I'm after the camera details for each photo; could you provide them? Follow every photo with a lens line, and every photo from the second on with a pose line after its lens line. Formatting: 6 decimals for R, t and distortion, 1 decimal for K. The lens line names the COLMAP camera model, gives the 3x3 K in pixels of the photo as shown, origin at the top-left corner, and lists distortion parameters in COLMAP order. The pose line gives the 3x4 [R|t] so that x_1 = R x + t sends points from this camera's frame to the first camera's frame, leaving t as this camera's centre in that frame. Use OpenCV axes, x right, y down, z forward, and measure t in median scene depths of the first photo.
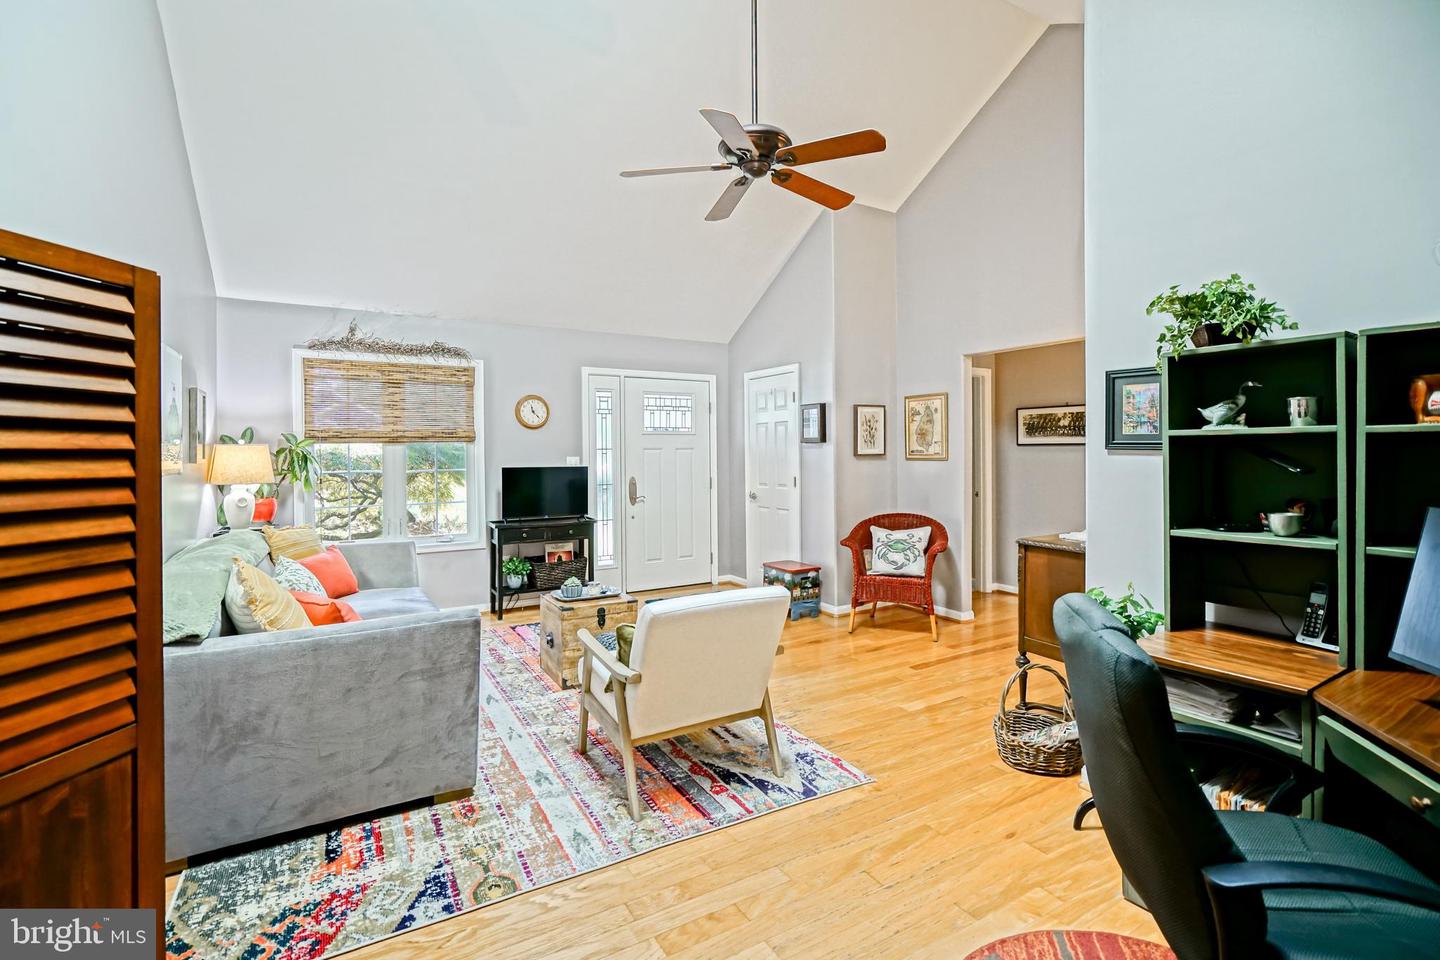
lens RADIAL K [[656.8, 0, 712.6], [0, 656.8, 457.5], [0, 0, 1]] dist [-0.005149, 0.002734]
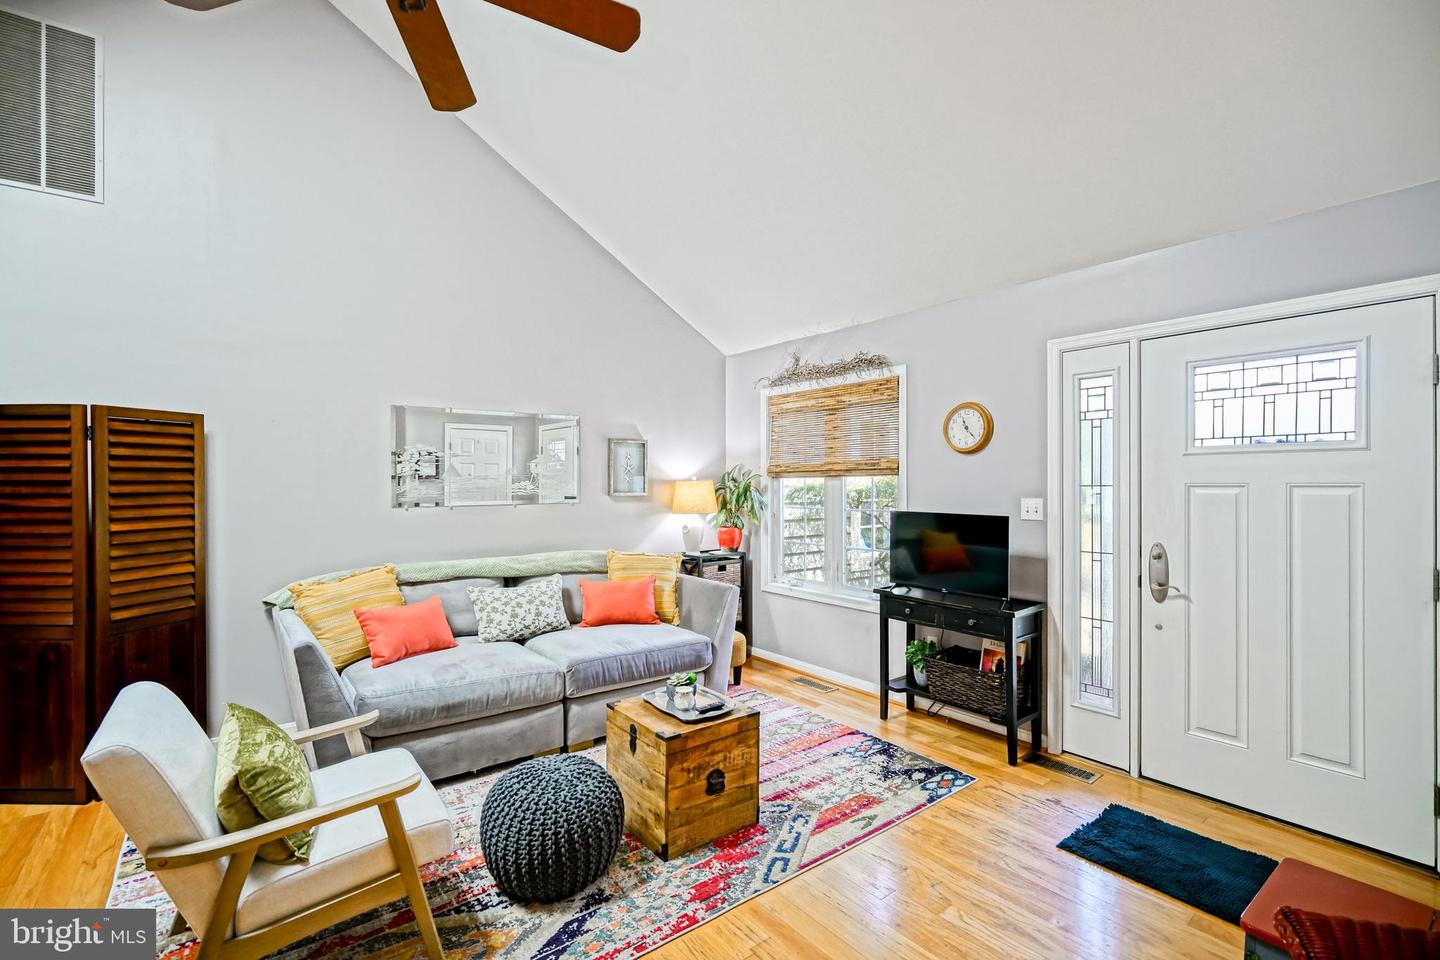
lens RADIAL K [[656.8, 0, 734.3], [0, 656.8, 480.9], [0, 0, 1]] dist [-0.005149, 0.002734]
pose [[0.128255, 0.005610, -0.991725, 0.372323], [-0.006213, 0.999969, 0.004853, -0.019697], [0.991722, 0.005539, 0.128286, 0.732886]]
